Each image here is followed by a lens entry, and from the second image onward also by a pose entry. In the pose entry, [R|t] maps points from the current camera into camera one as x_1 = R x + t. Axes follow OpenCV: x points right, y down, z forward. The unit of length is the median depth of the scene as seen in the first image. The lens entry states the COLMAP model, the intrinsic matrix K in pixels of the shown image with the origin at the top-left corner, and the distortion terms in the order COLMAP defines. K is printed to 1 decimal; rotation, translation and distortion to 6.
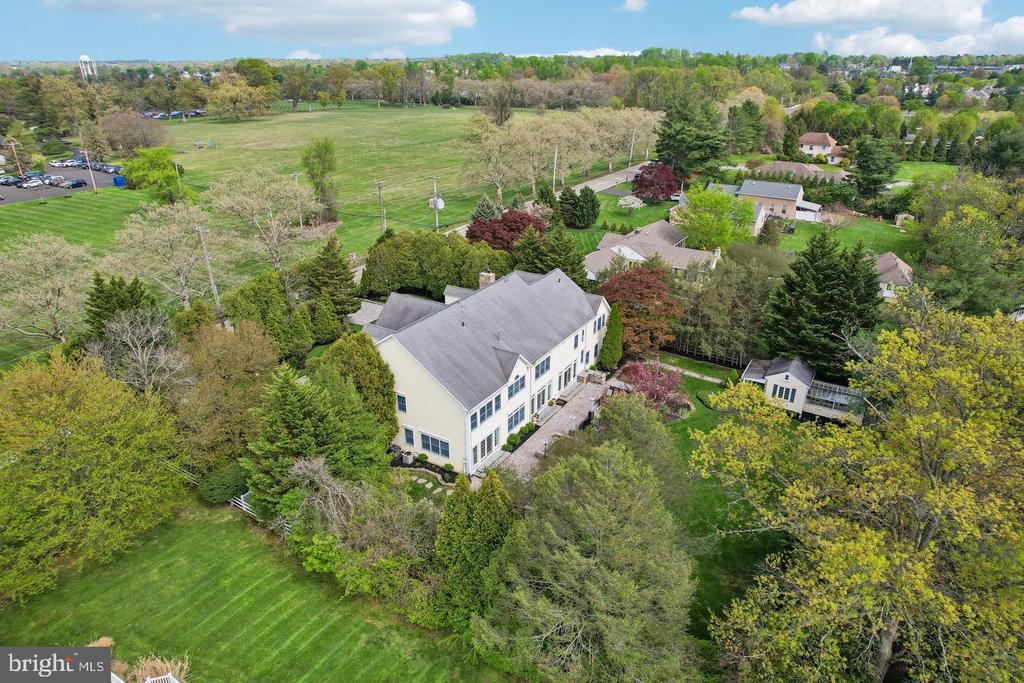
lens RADIAL K [[641.8, 0, 511.0], [0, 641.8, 320.5], [0, 0, 1]] dist [-0.038524, -0.000497]
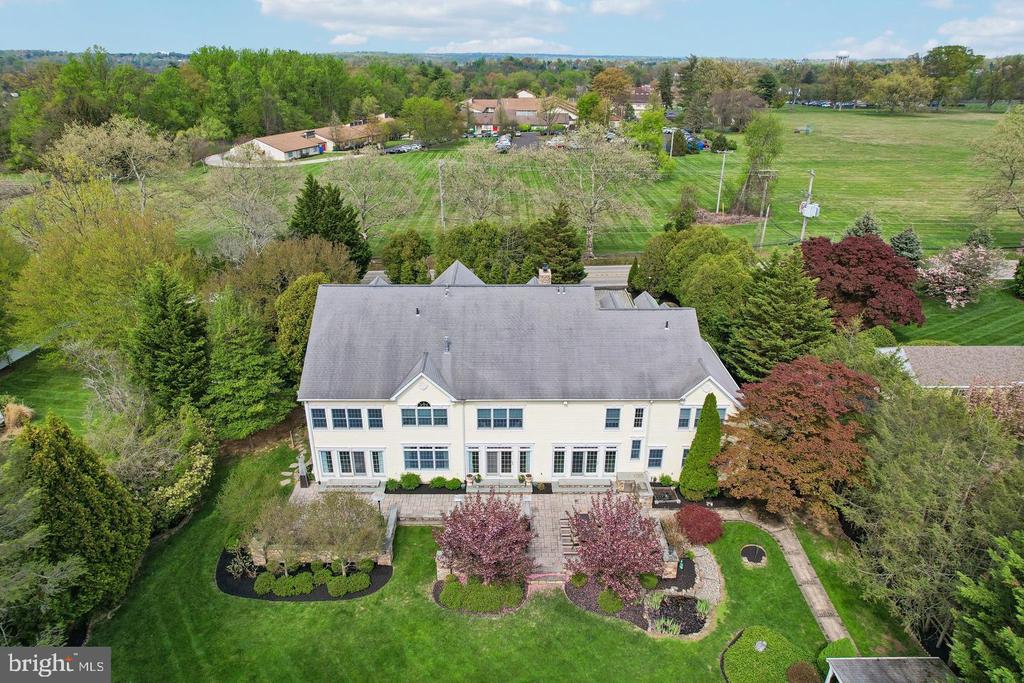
lens RADIAL K [[641.8, 0, 511.0], [0, 641.8, 320.5], [0, 0, 1]] dist [-0.038524, -0.000497]
pose [[0.533656, 0.326029, -0.780331, 0.462241], [-0.320388, 0.931865, 0.170233, -0.118452], [0.782664, 0.159163, 0.601751, 0.501040]]
